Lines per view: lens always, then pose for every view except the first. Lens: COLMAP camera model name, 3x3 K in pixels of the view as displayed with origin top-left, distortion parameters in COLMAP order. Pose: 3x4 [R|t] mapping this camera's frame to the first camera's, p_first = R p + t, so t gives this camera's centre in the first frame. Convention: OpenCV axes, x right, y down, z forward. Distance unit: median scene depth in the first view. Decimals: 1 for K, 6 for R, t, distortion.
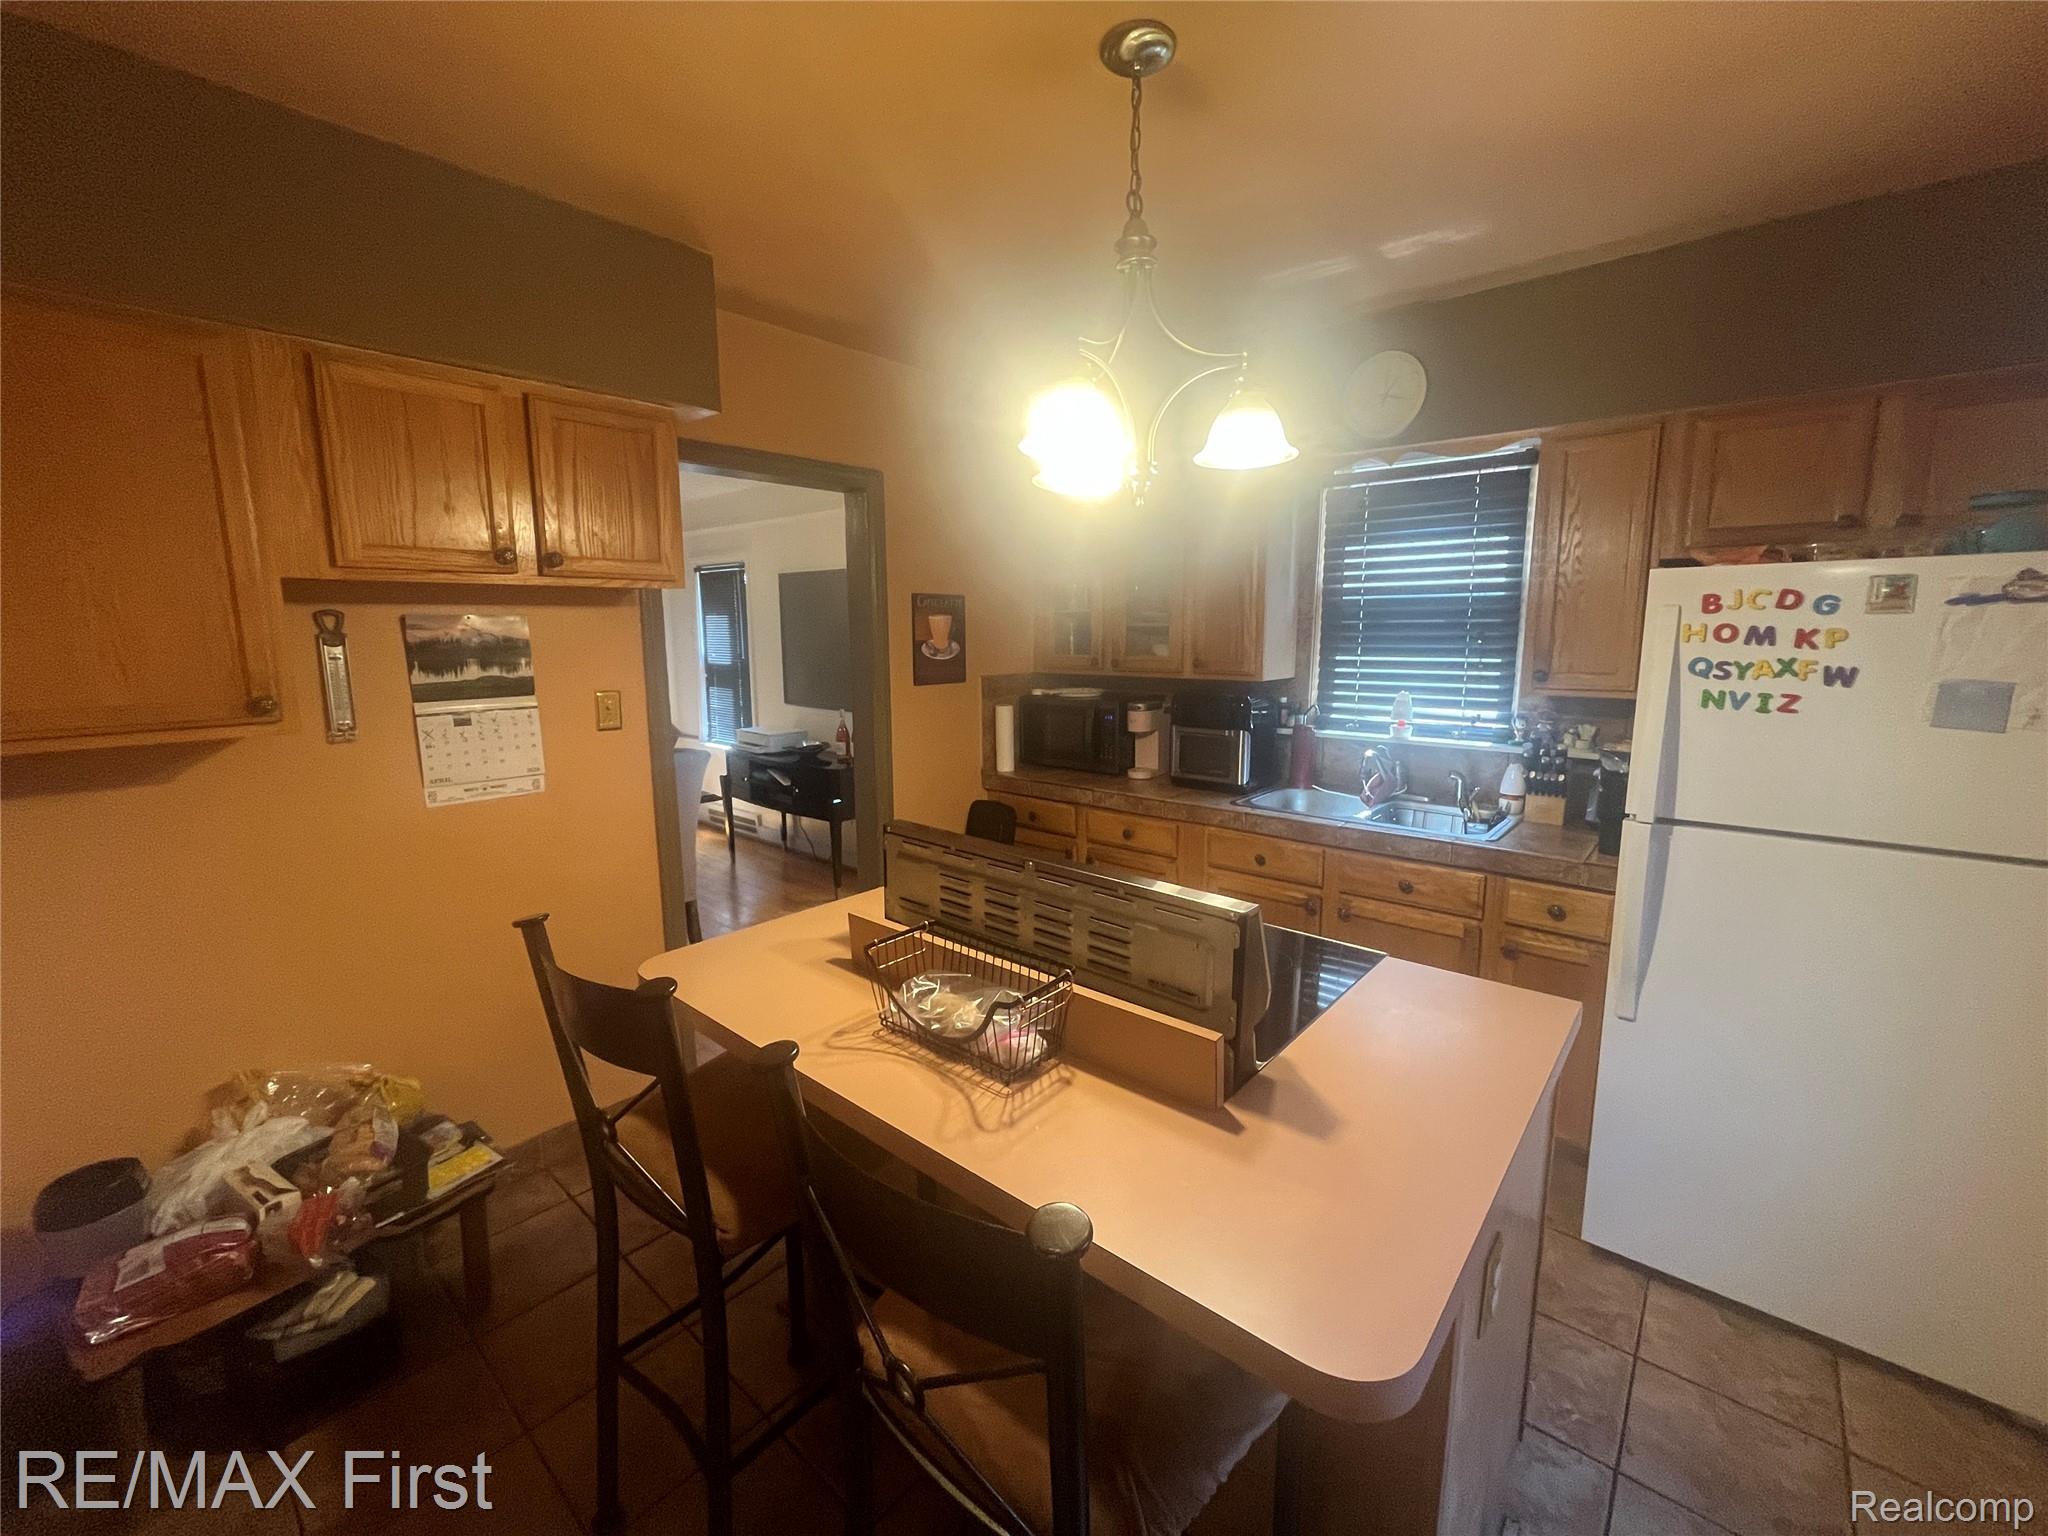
lens RADIAL K [[827.1, 0, 1027.5], [0, 827.1, 757.8], [0, 0, 1]] dist [-0.003878, 0.000133]
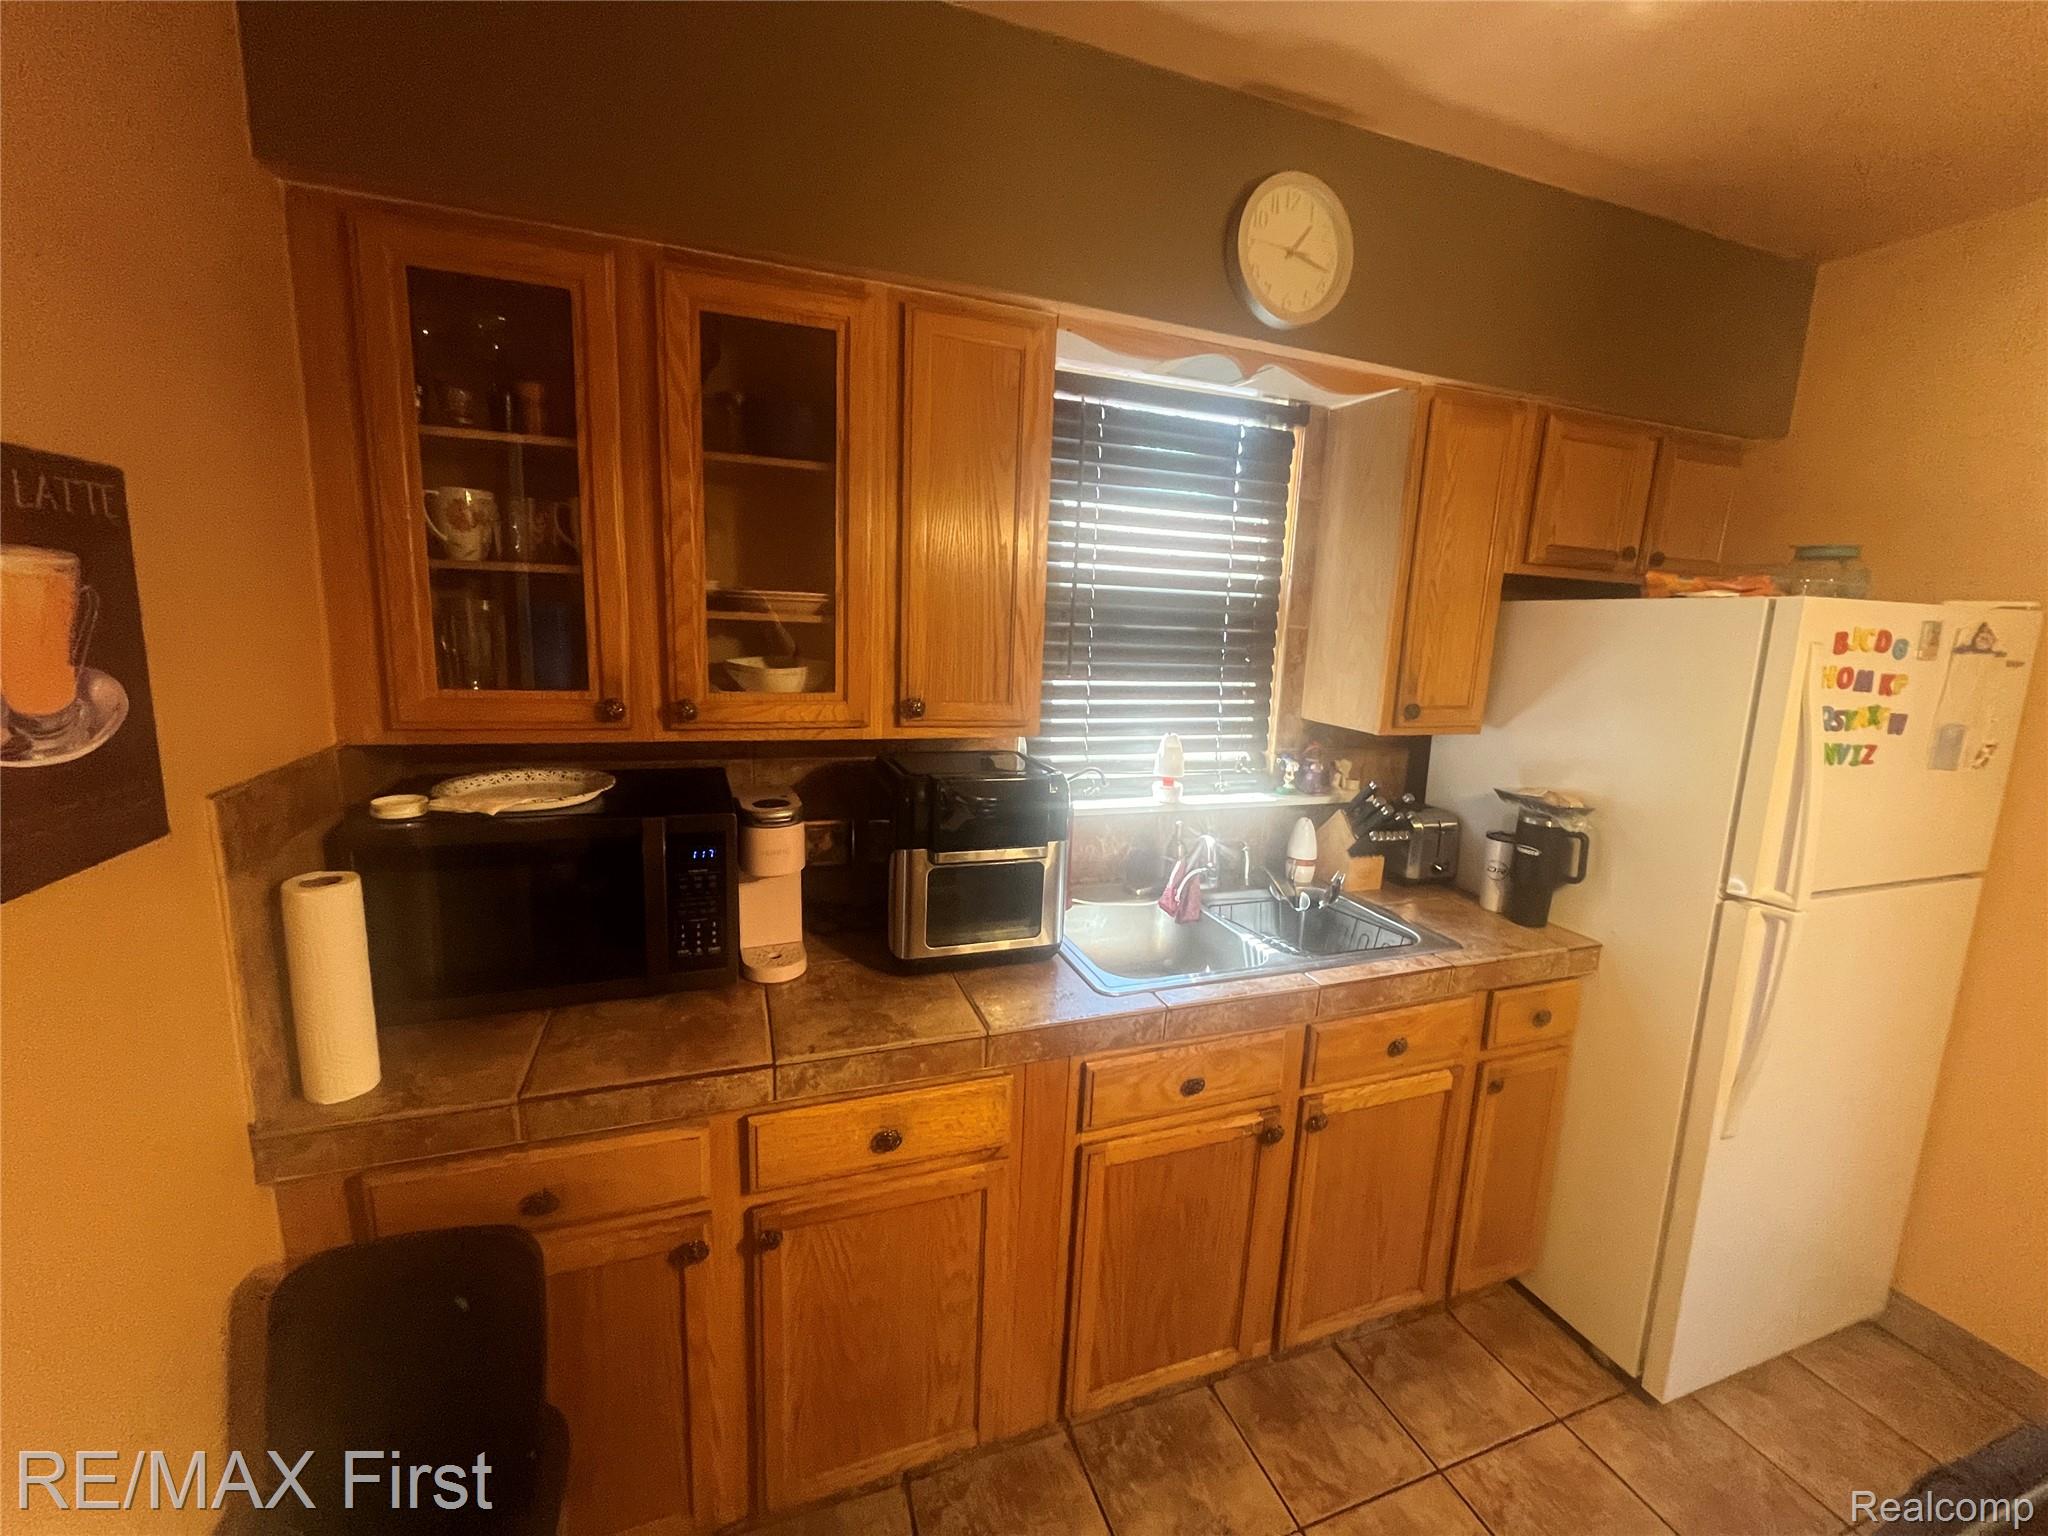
lens RADIAL K [[827.1, 0, 1027.2], [0, 827.1, 762.0], [0, 0, 1]] dist [-0.003878, 0.000133]
pose [[0.470523, -0.126641, 0.873253, -0.202599], [0.093526, 0.991230, 0.093356, -0.141202], [-0.877417, 0.037746, 0.478241, 0.844676]]
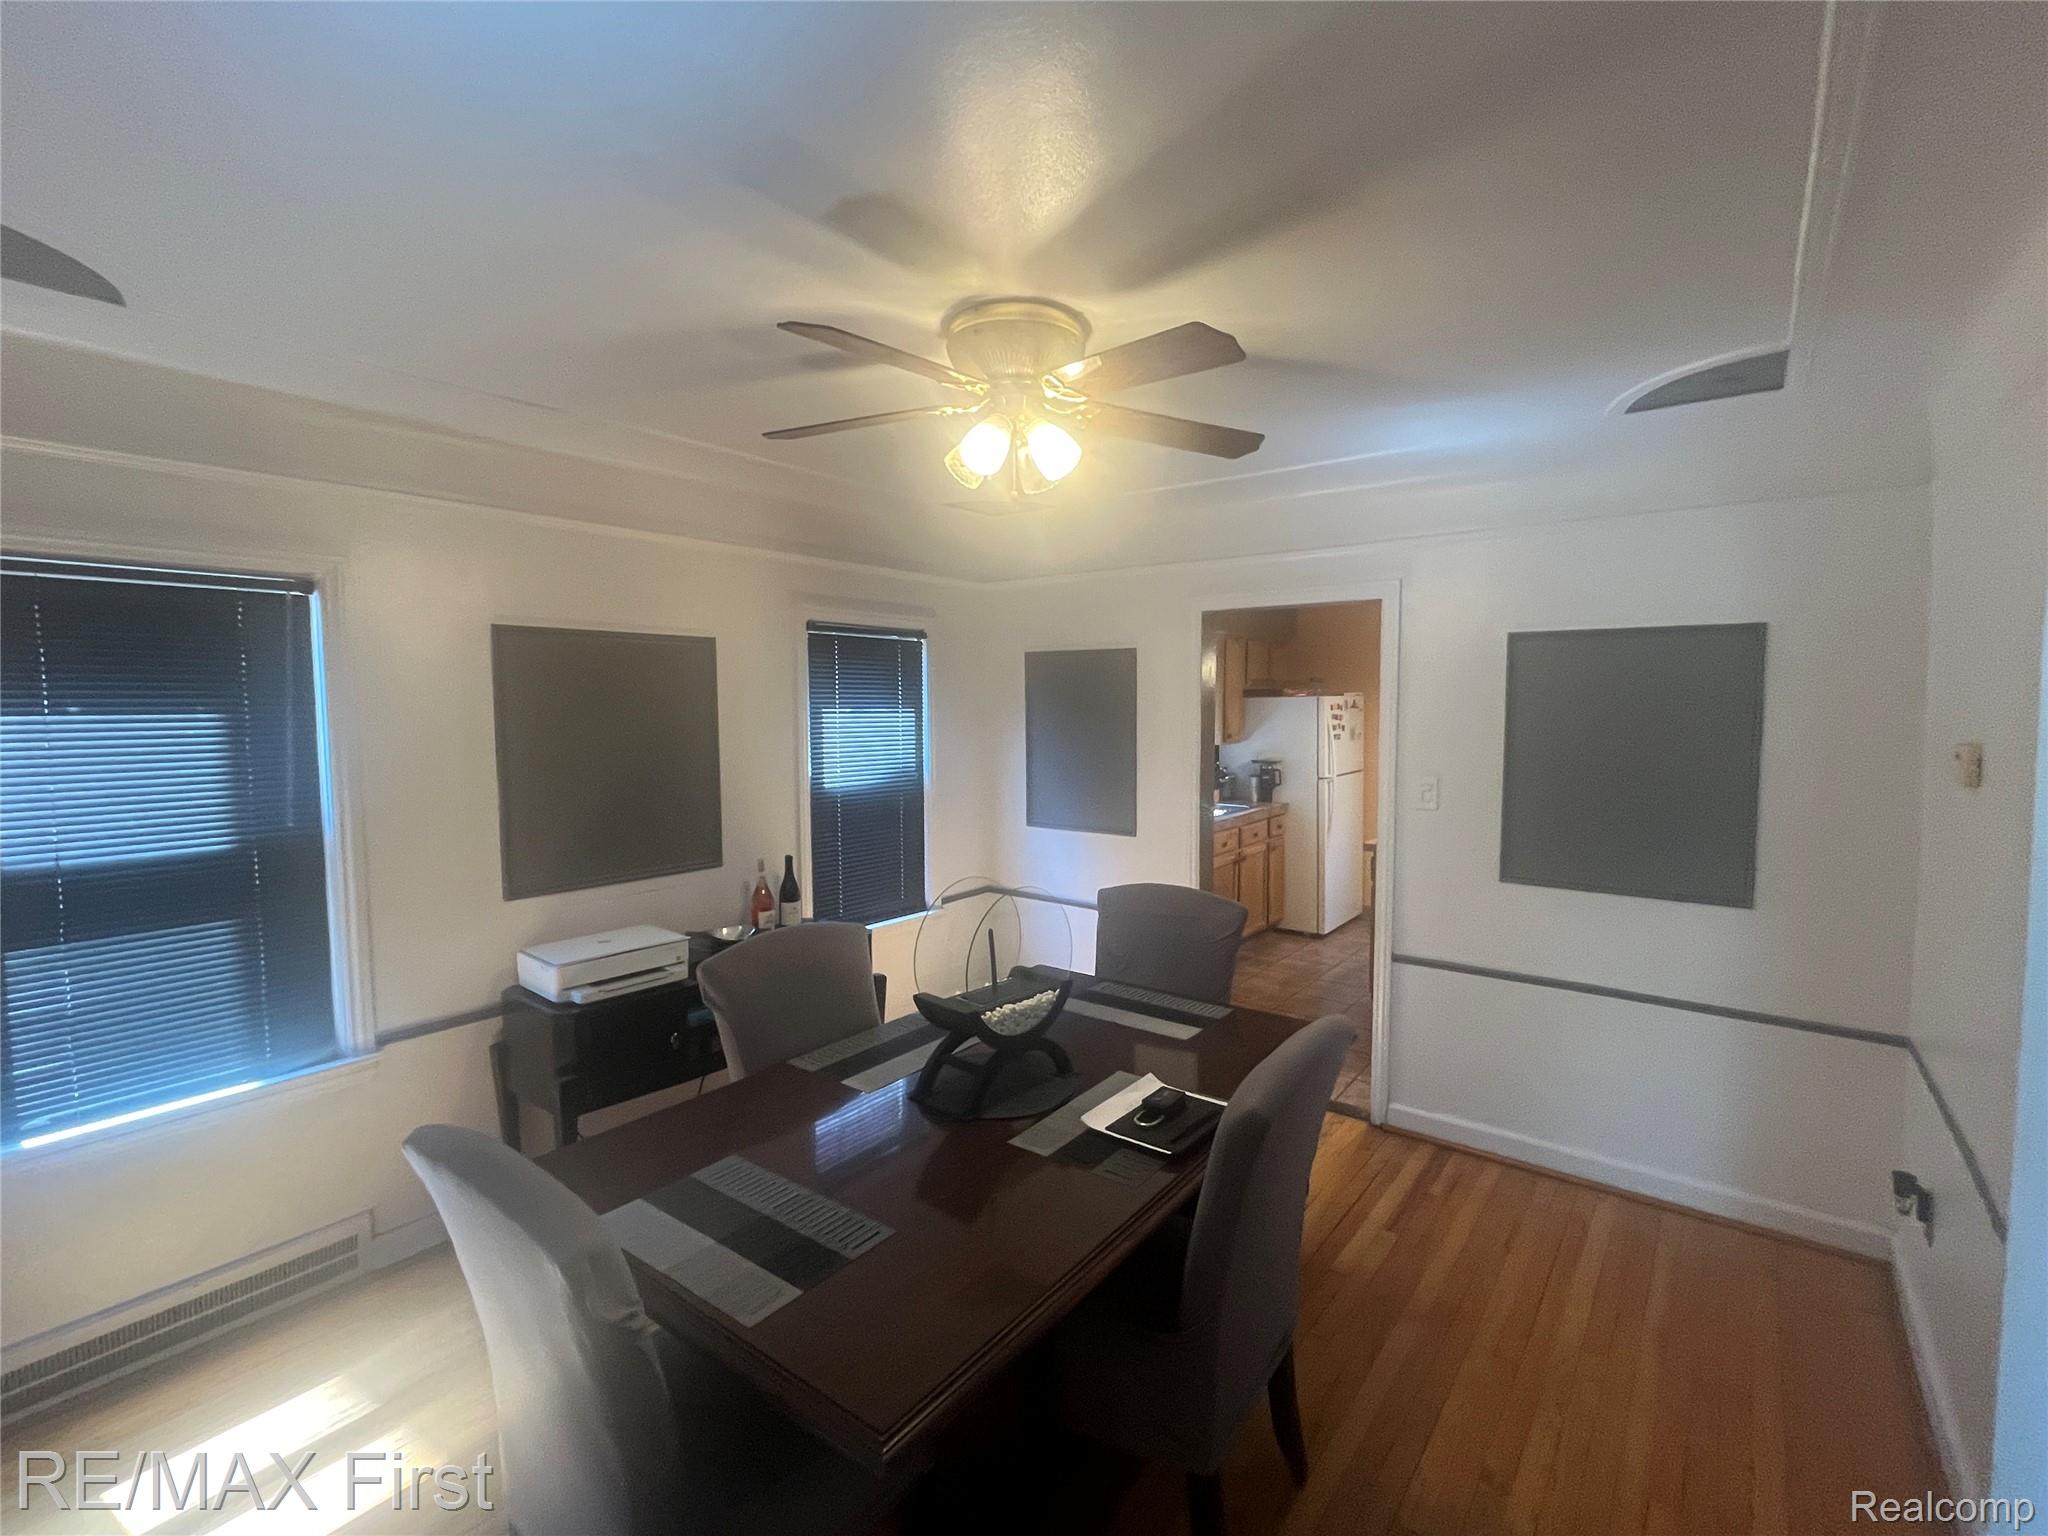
lens RADIAL K [[924.6, 0, 1022.0], [0, 924.6, 764.9], [0, 0, 1]] dist [0.001808, -0.000006]
pose [[-0.064361, -0.067000, 0.995675, -1.720852], [0.161692, 0.983859, 0.076657, -0.278934], [-0.984740, 0.165926, -0.052489, 1.535186]]
